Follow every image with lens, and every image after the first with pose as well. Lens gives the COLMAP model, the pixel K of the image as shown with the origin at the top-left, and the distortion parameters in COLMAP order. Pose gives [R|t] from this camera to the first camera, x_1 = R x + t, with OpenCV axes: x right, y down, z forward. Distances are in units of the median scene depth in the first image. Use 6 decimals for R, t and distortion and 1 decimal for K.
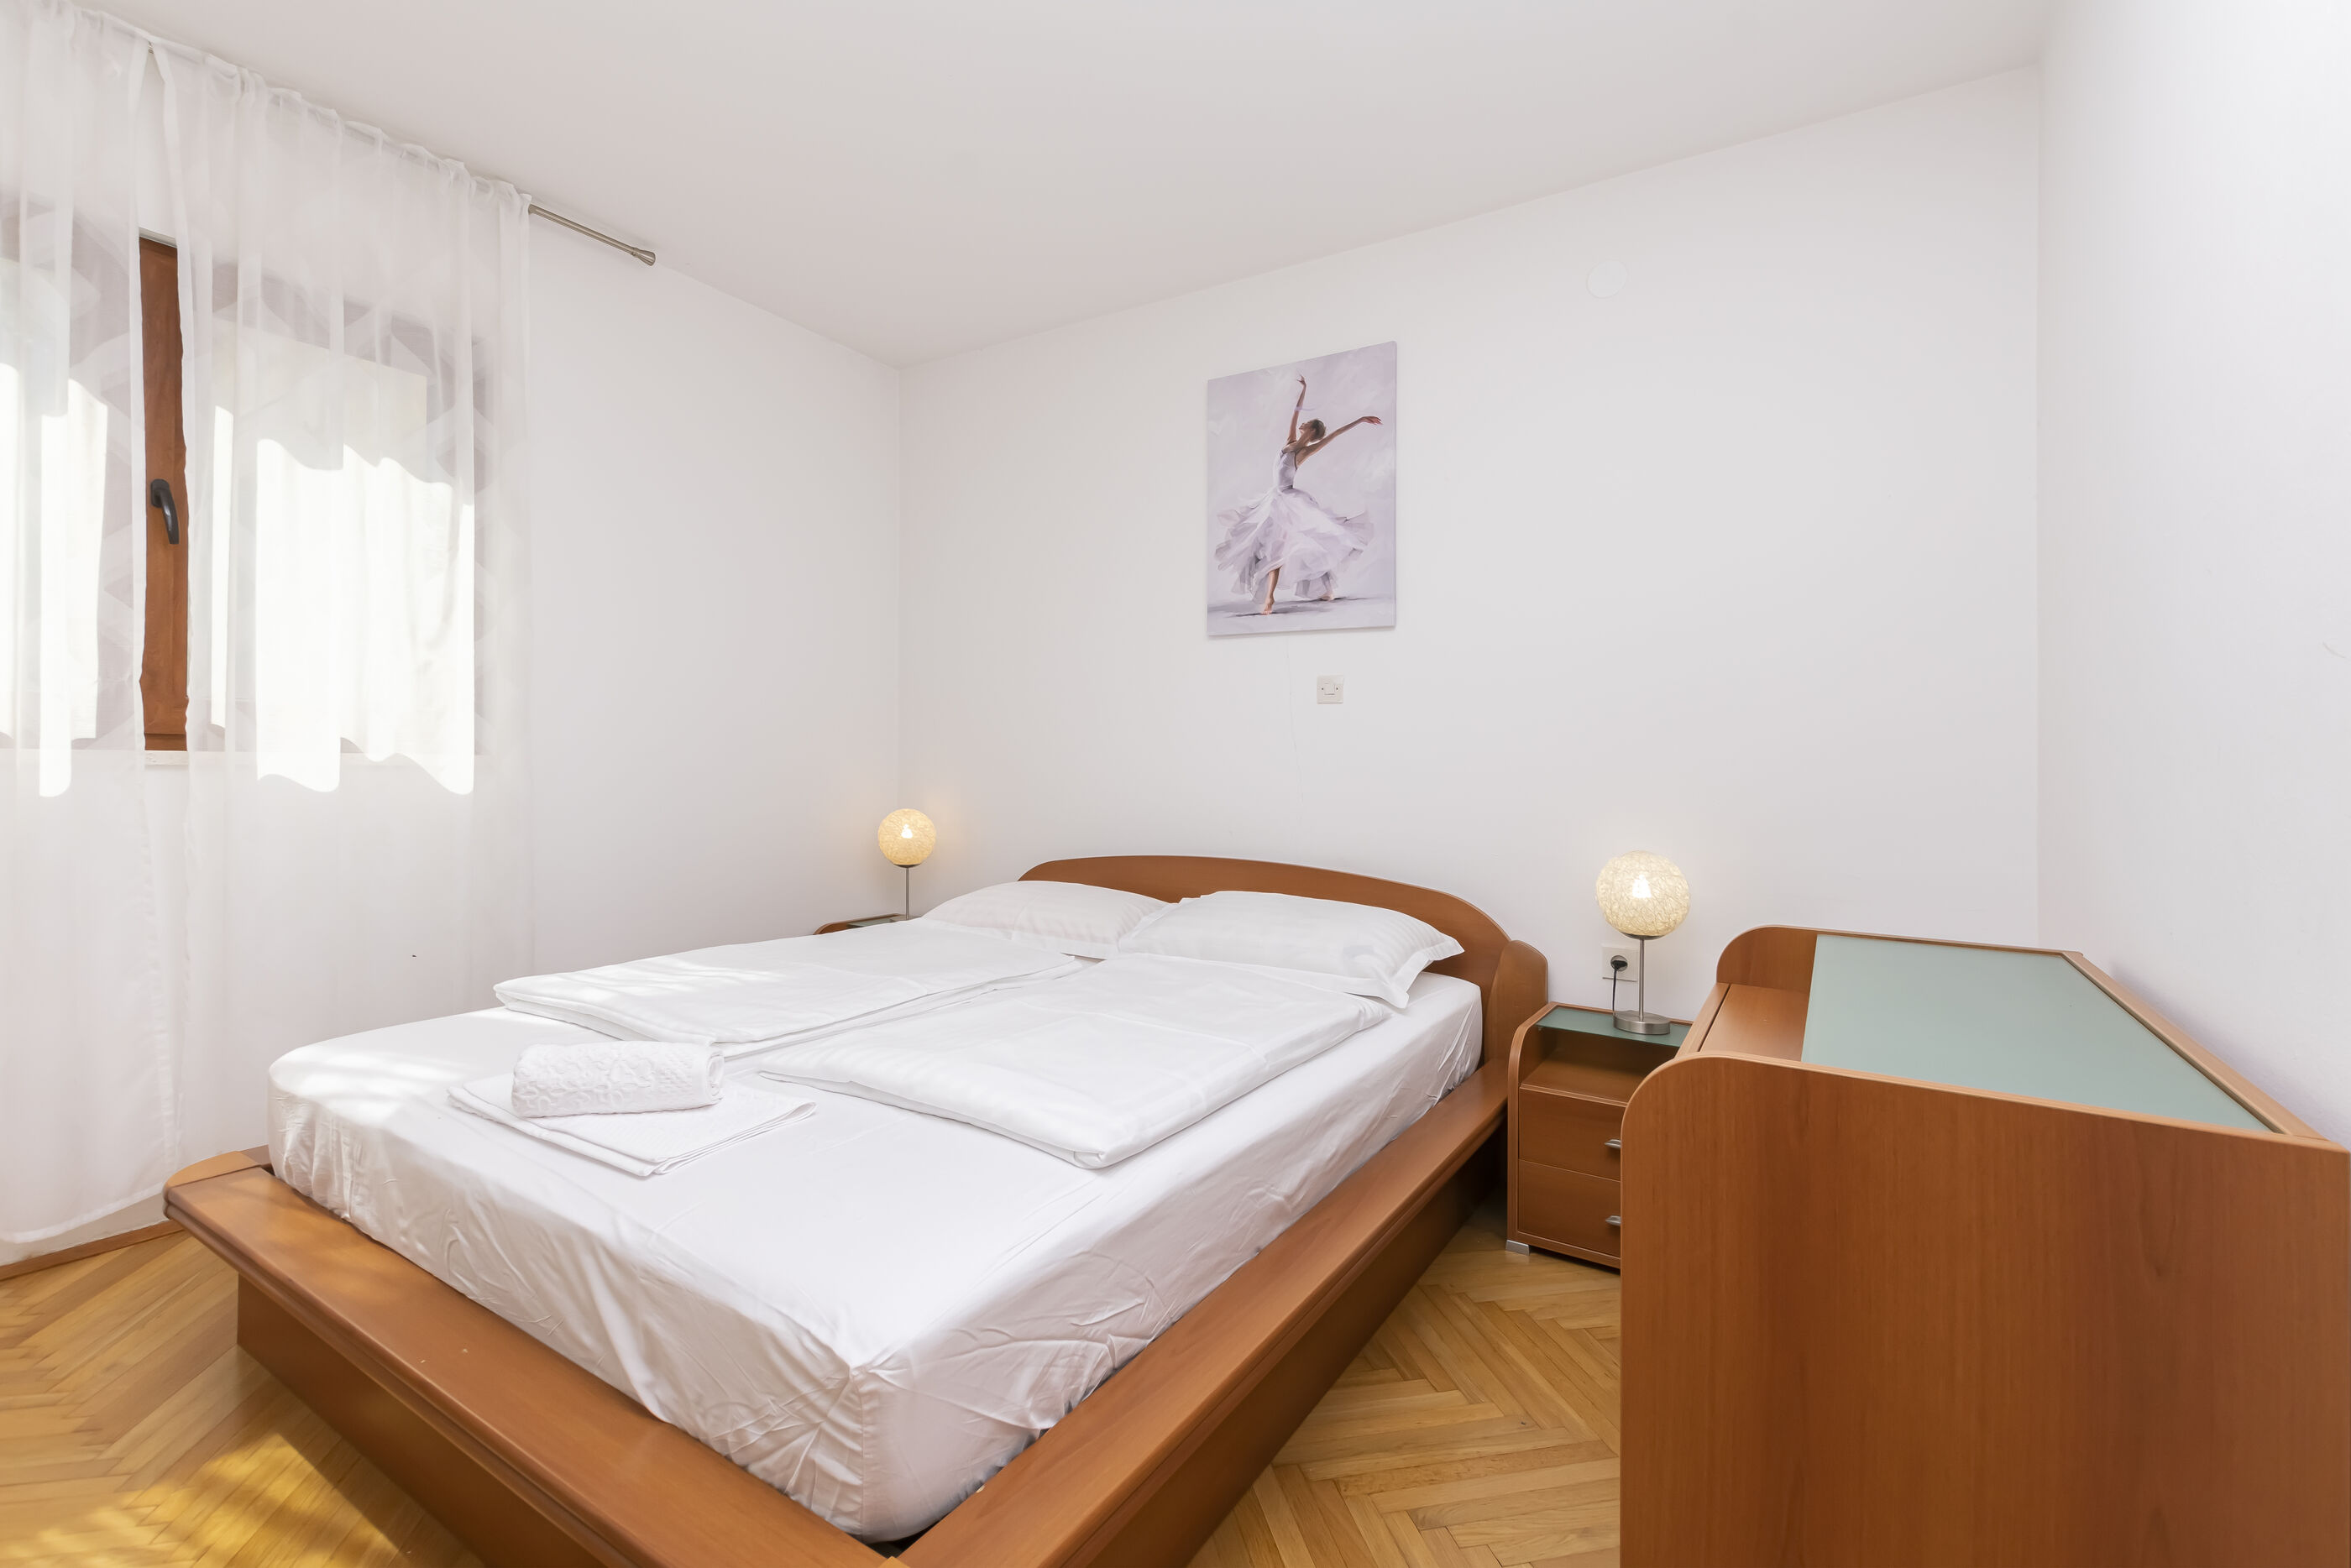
lens RADIAL K [[1023.8, 0, 1175.3], [0, 1023.8, 772.9], [0, 0, 1]] dist [-0.003910, 0.000140]
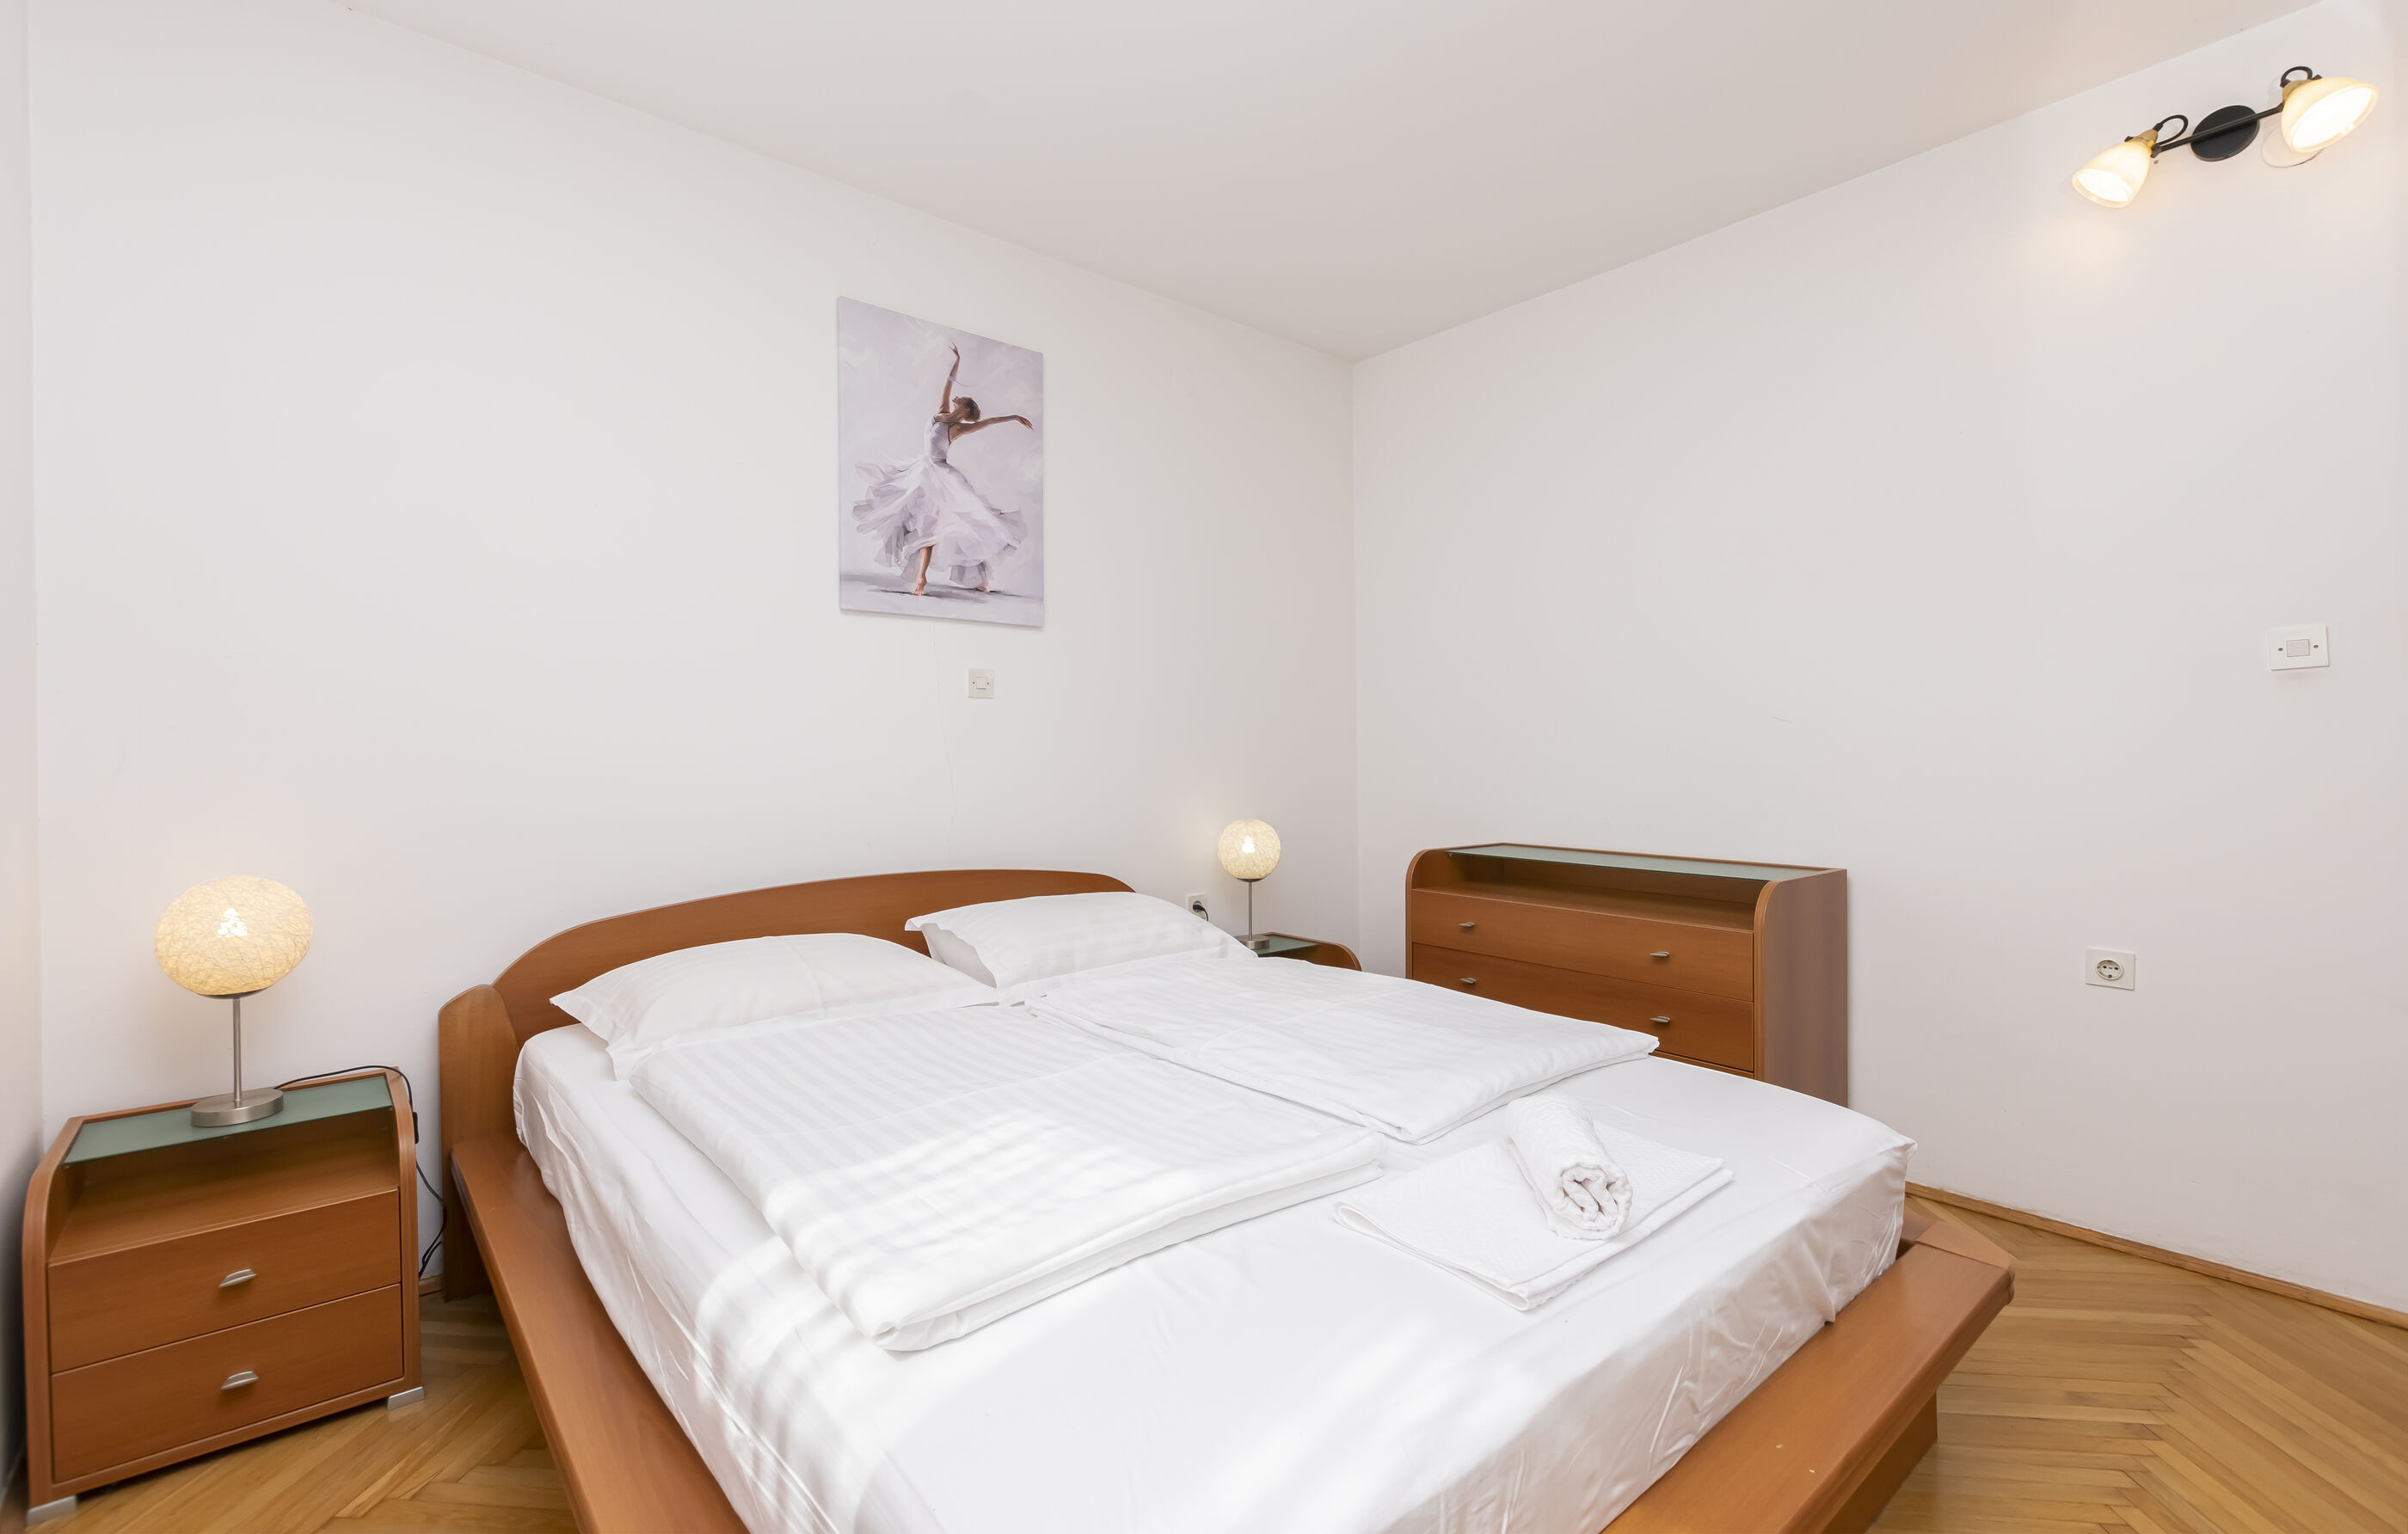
lens RADIAL K [[1134.2, 0, 1203.1], [0, 1134.2, 762.3], [0, 0, 1]] dist [-0.001362, -0.001006]
pose [[0.258131, -0.024939, 0.965788, -0.814172], [0.027384, 0.999454, 0.018489, -0.021998], [-0.965722, 0.021675, 0.258673, 0.518955]]
